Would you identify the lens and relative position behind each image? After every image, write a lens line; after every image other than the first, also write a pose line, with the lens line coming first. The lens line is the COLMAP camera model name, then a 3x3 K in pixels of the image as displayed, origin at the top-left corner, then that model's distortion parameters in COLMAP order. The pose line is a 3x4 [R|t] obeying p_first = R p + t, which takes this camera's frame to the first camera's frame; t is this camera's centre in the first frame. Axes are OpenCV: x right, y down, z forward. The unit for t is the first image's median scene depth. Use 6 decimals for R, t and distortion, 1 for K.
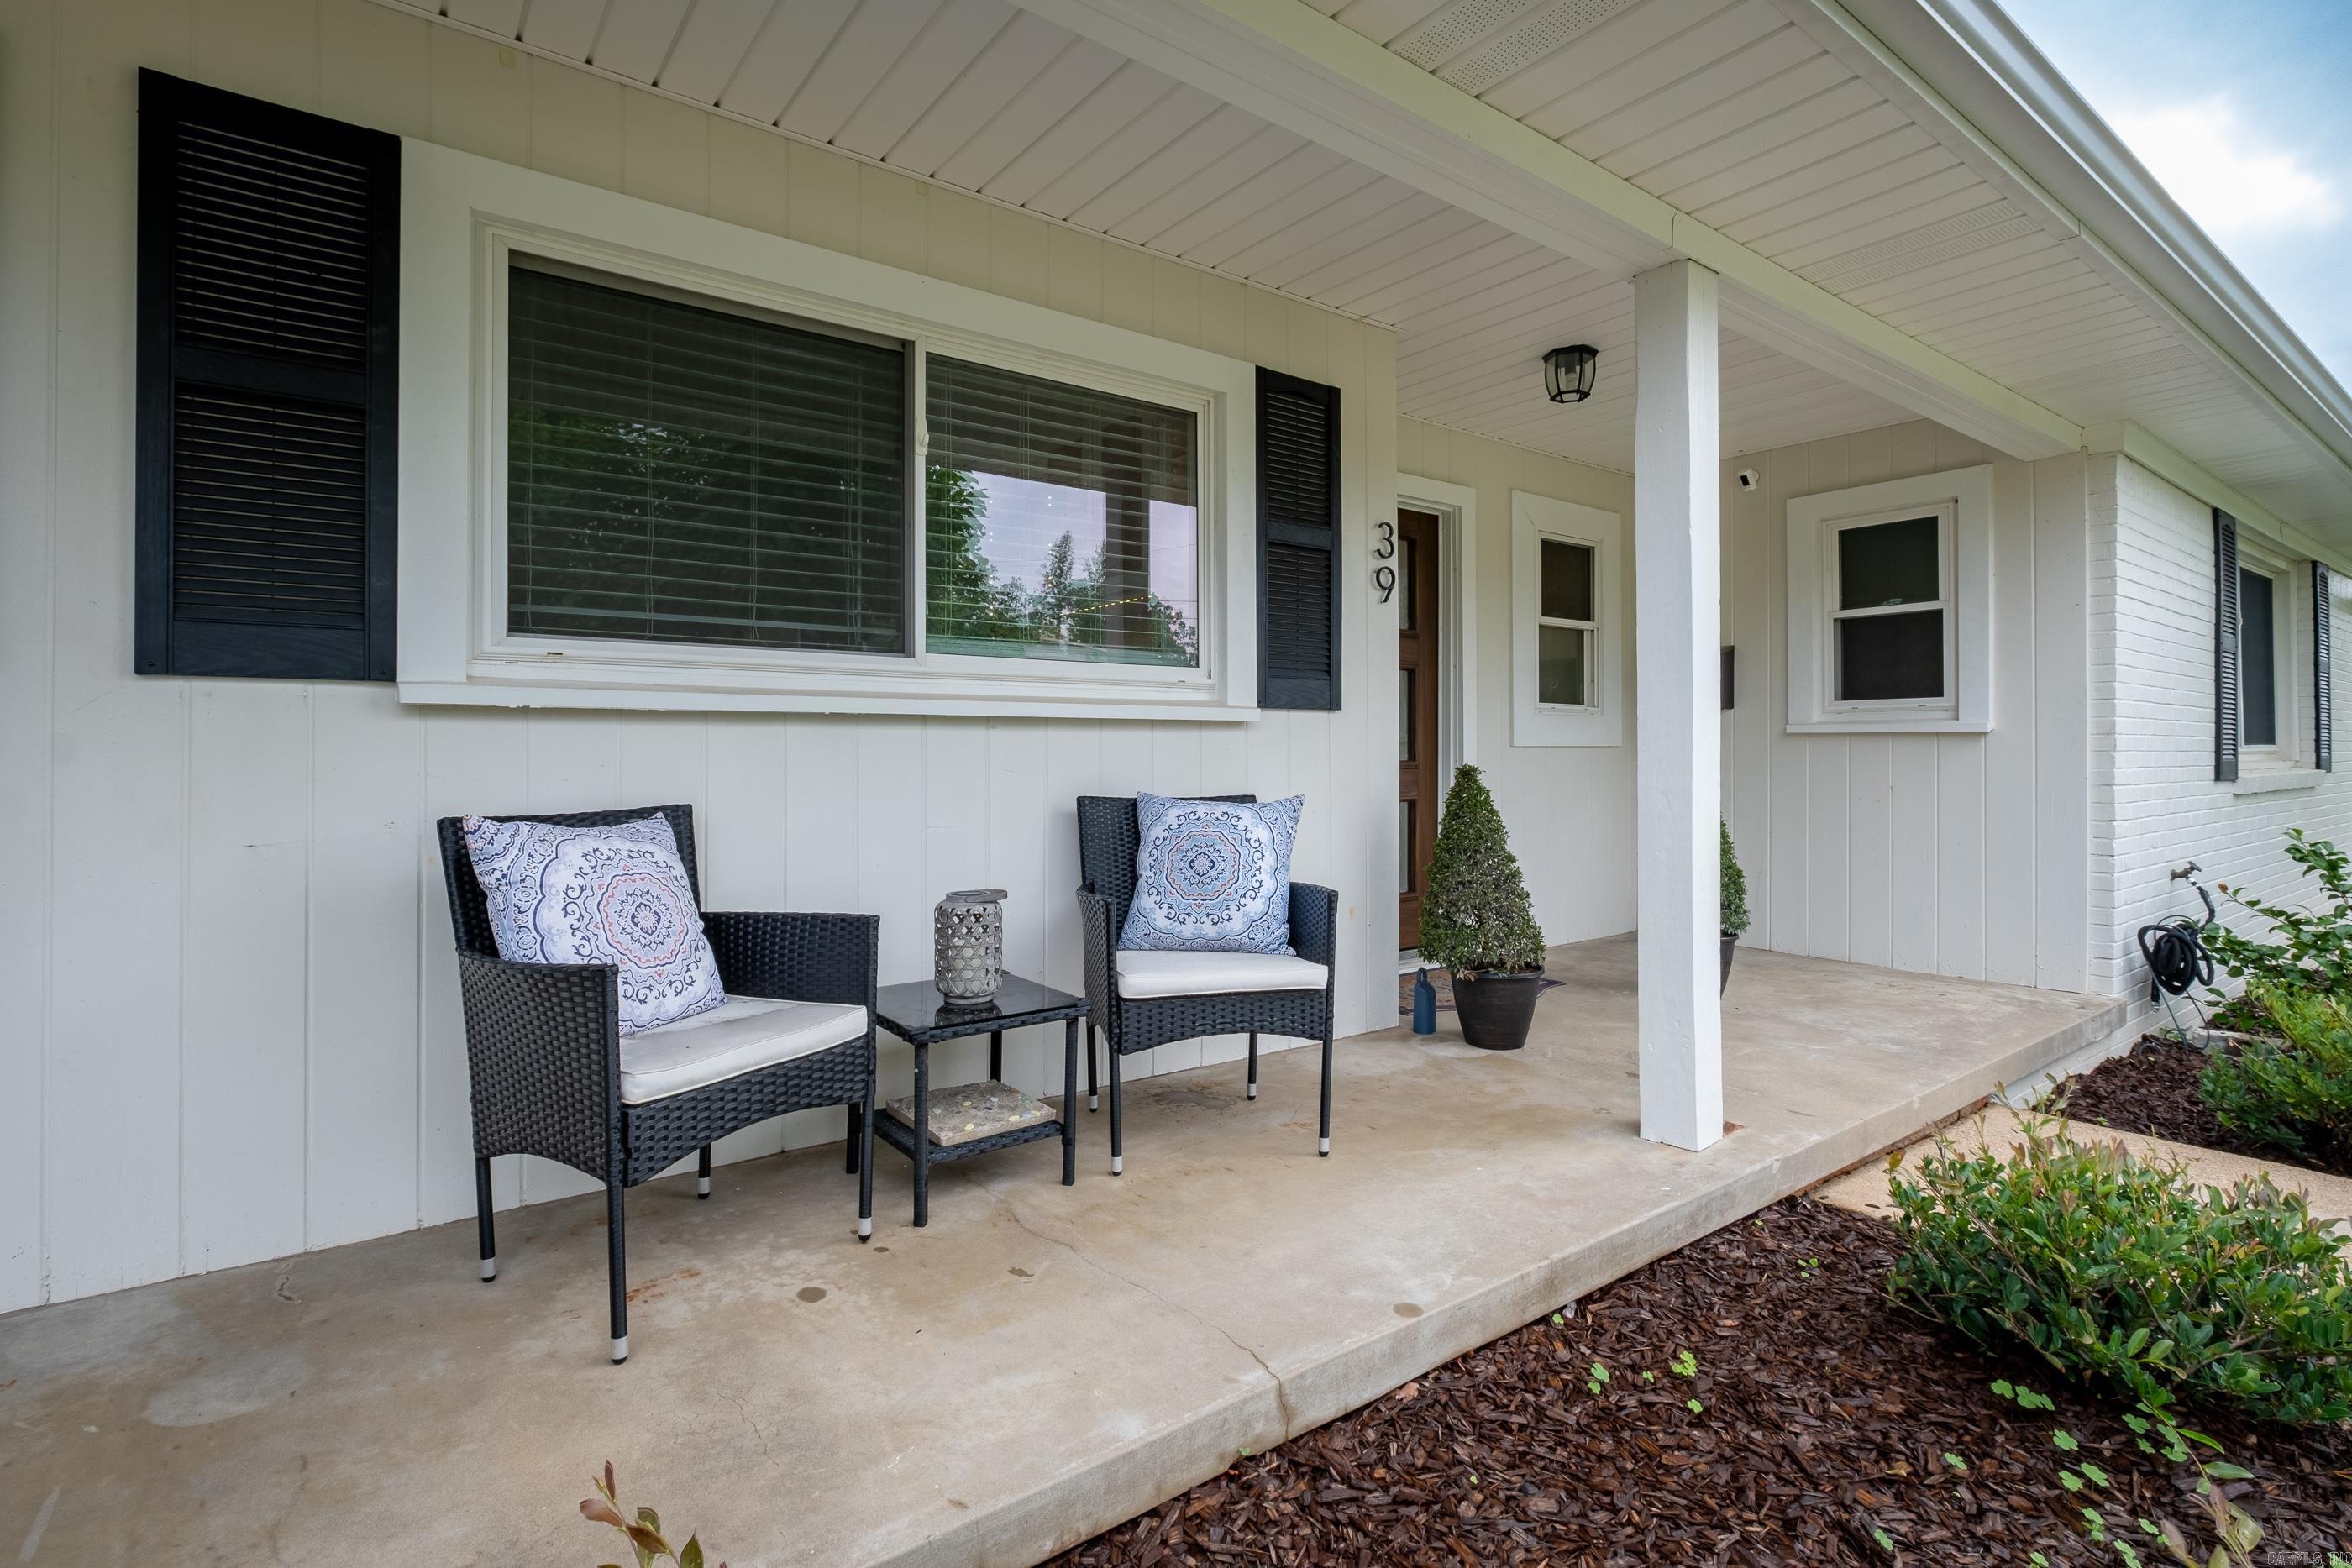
lens RADIAL K [[1039.4, 0, 1204.9], [0, 1039.4, 748.5], [0, 0, 1]] dist [-0.001900, -0.000952]
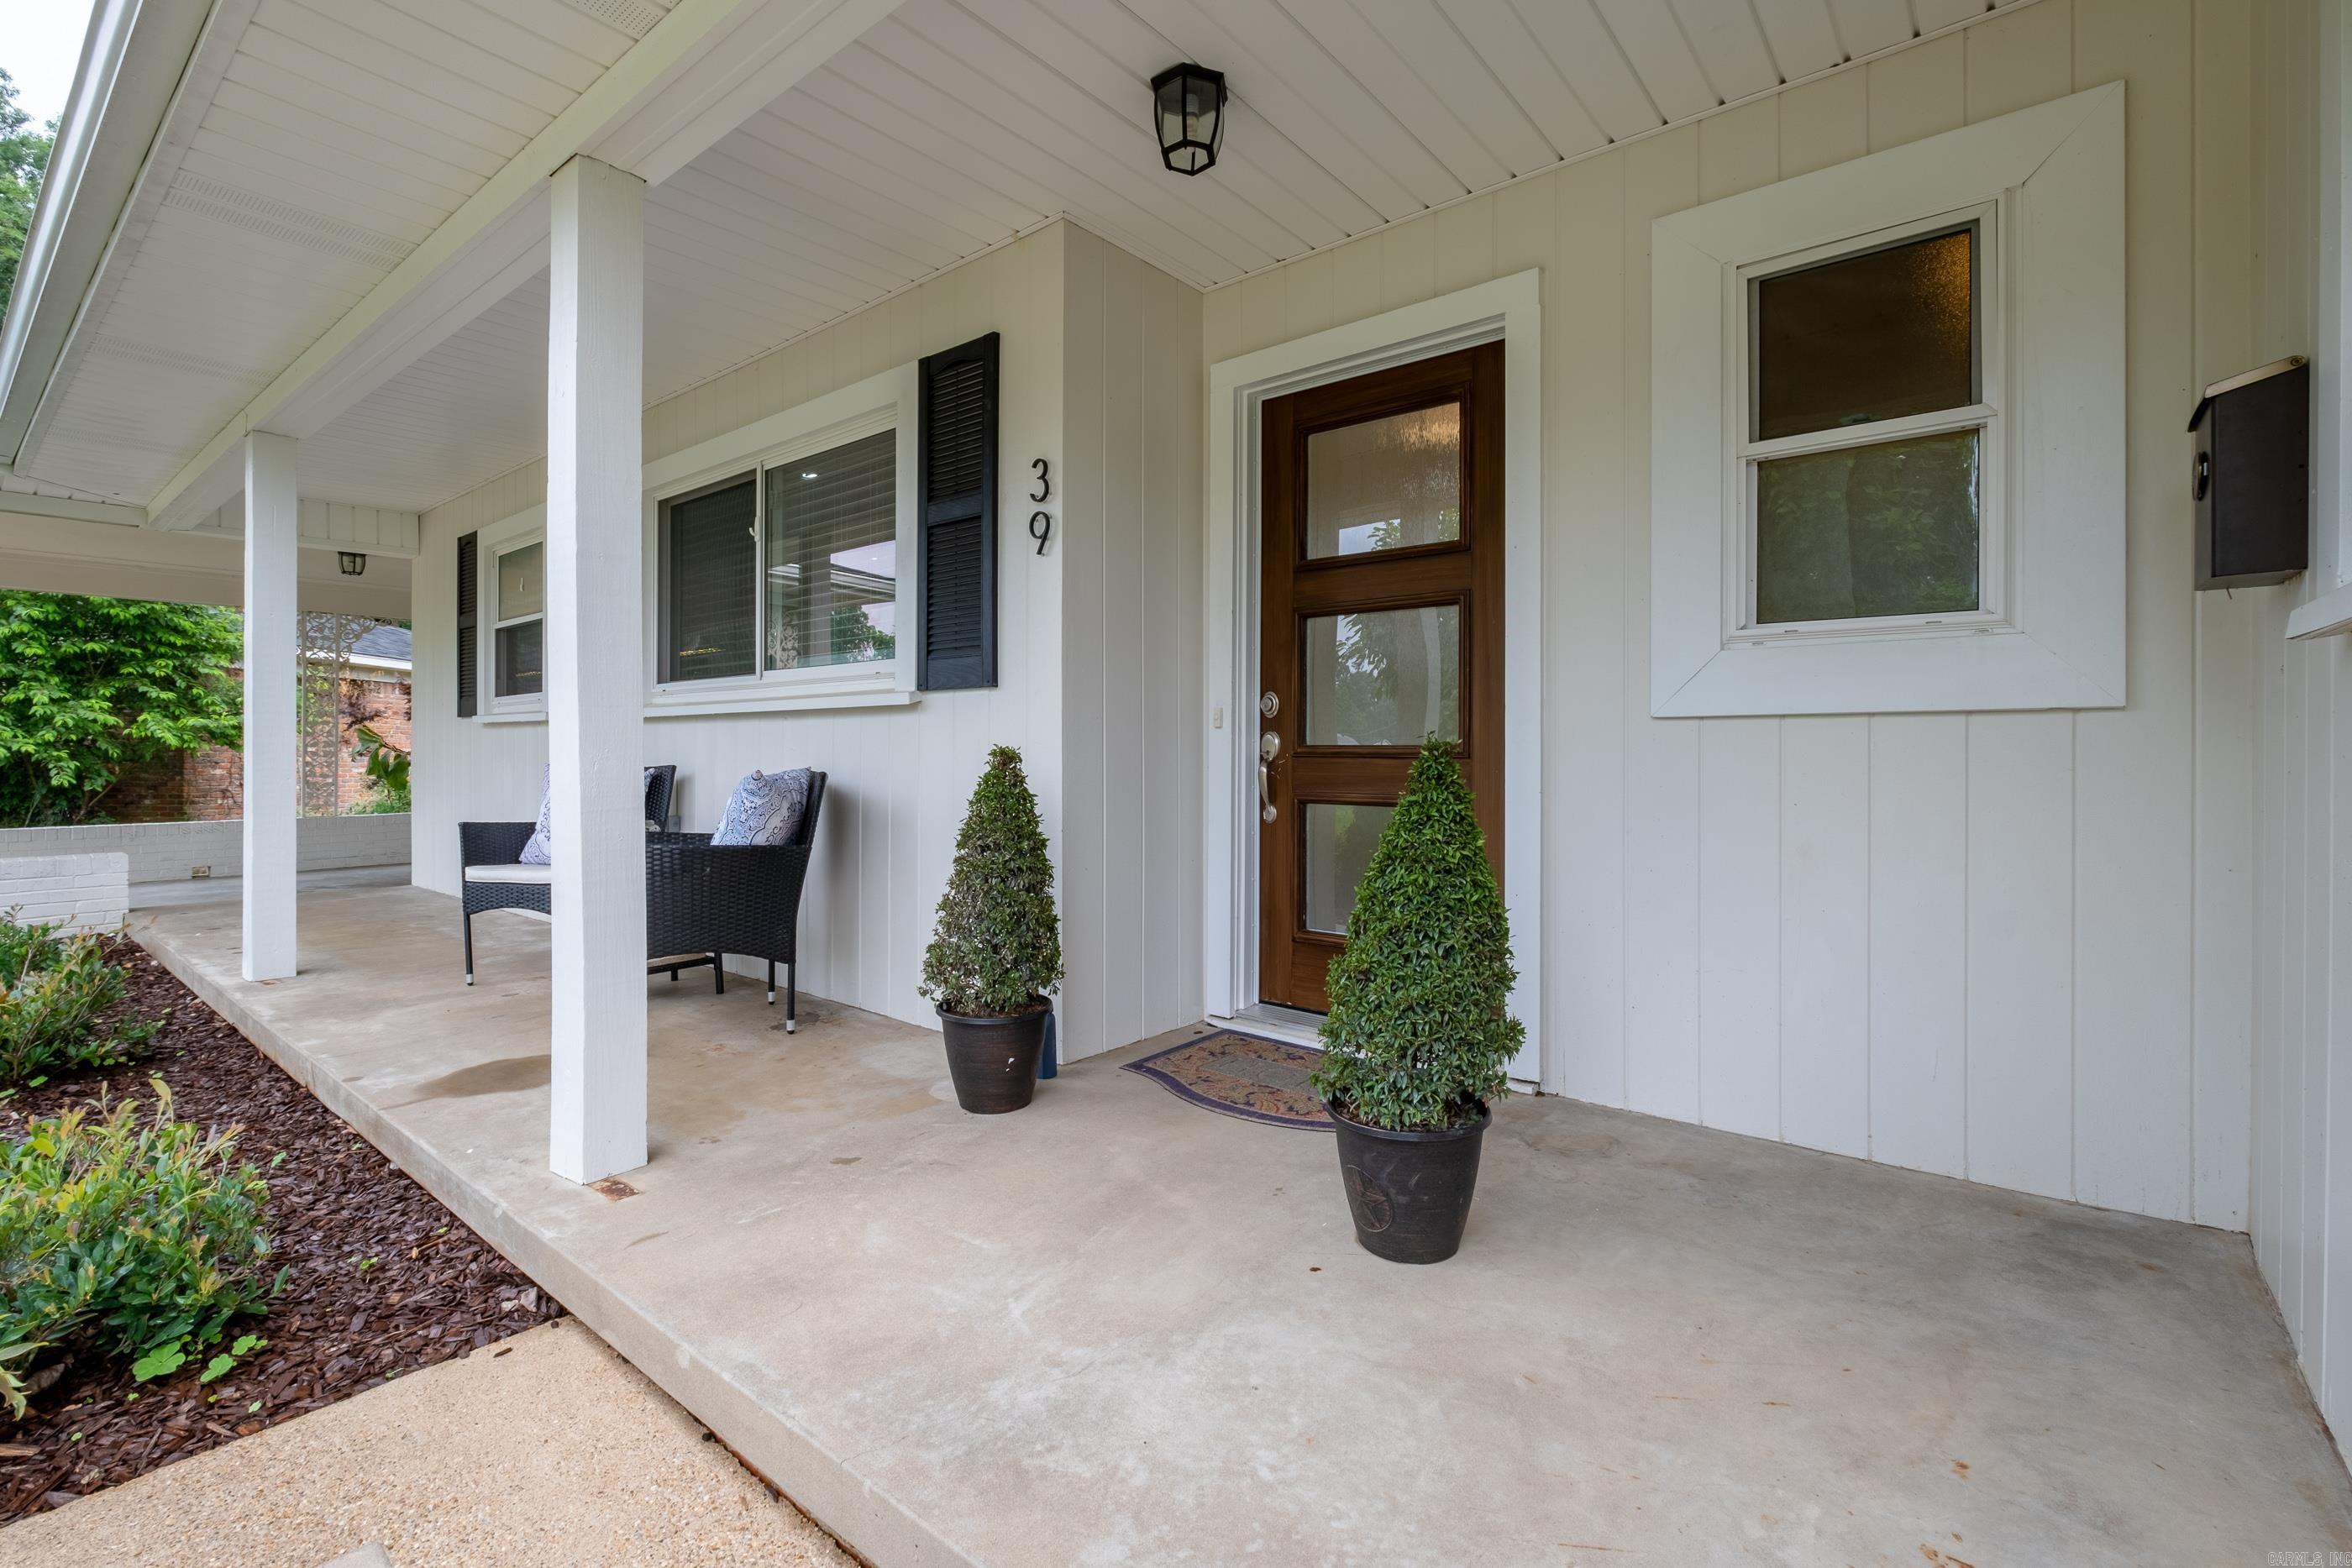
lens RADIAL K [[1039.4, 0, 1156.7], [0, 1039.4, 755.8], [0, 0, 1]] dist [-0.001900, -0.000952]
pose [[0.267641, 0.007087, -0.963493, 1.188652], [0.005164, 0.999948, 0.008790, 0.018342], [0.963505, -0.007328, 0.267590, 1.017915]]
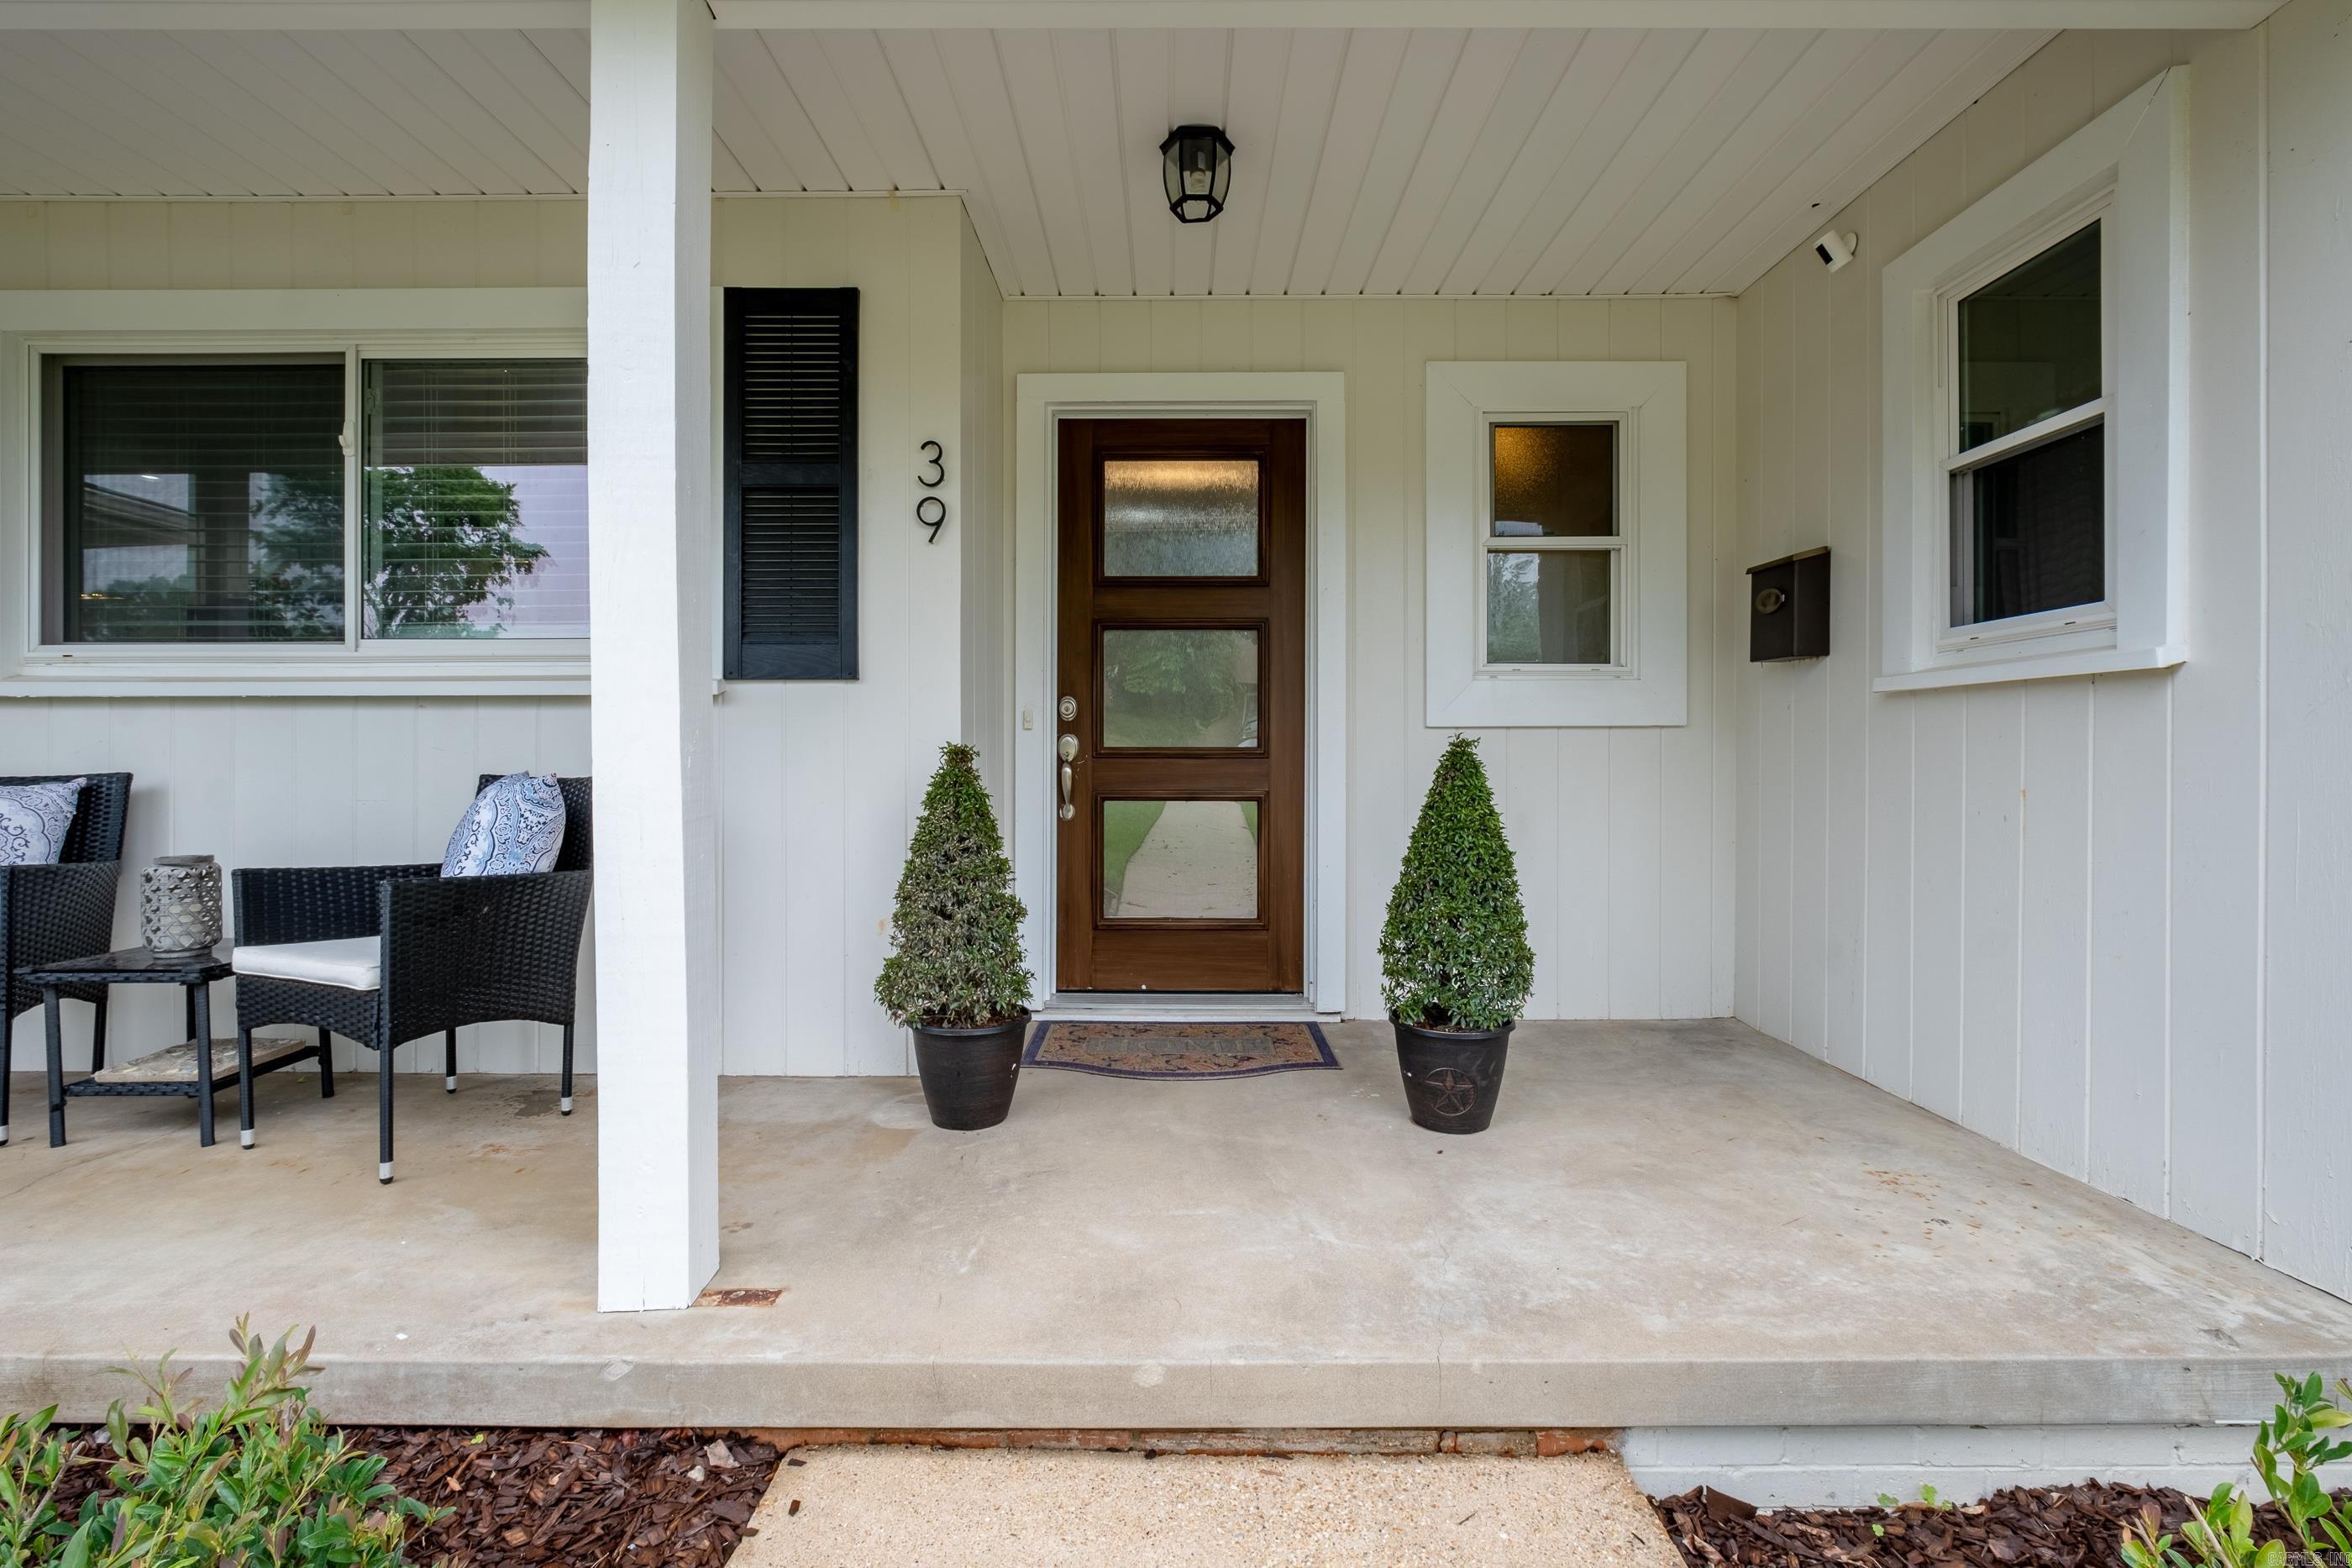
lens RADIAL K [[1039.4, 0, 1180.0], [0, 1039.4, 765.3], [0, 0, 1]] dist [-0.001900, -0.000952]
pose [[0.815118, 0.004137, -0.579280, 0.929916], [0.002582, 0.999939, 0.010774, 0.026082], [0.579289, -0.010278, 0.815057, 0.542097]]
